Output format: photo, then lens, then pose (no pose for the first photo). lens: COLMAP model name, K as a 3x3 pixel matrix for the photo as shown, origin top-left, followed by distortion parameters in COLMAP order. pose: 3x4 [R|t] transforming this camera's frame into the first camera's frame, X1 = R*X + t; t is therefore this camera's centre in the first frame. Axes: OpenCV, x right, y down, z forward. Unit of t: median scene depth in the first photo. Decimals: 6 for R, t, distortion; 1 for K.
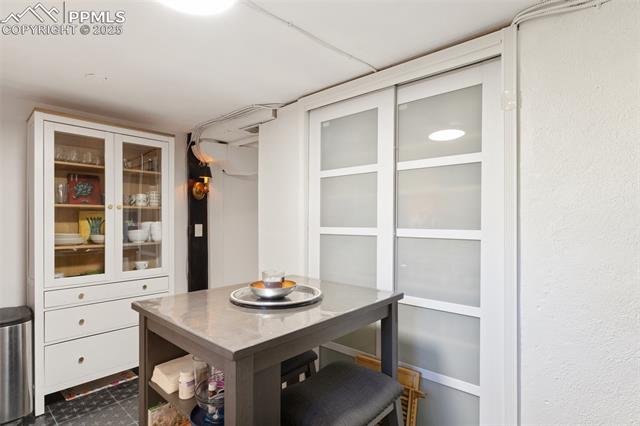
lens RADIAL K [[323.7, 0, 317.4], [0, 323.7, 215.7], [0, 0, 1]] dist [-0.001318, 0.000661]
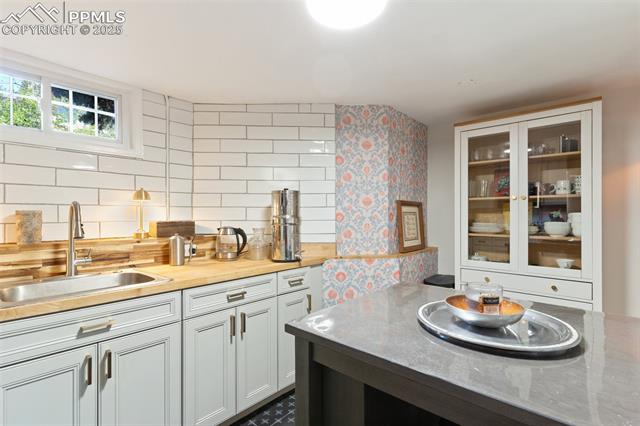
lens RADIAL K [[313.1, 0, 316.1], [0, 313.1, 211.3], [0, 0, 1]] dist [0.003406, -0.000891]
pose [[-0.005770, -0.004980, -0.999971, 0.323481], [0.019278, 0.999801, -0.005090, 0.006875], [0.999798, -0.019307, -0.005673, 0.387706]]
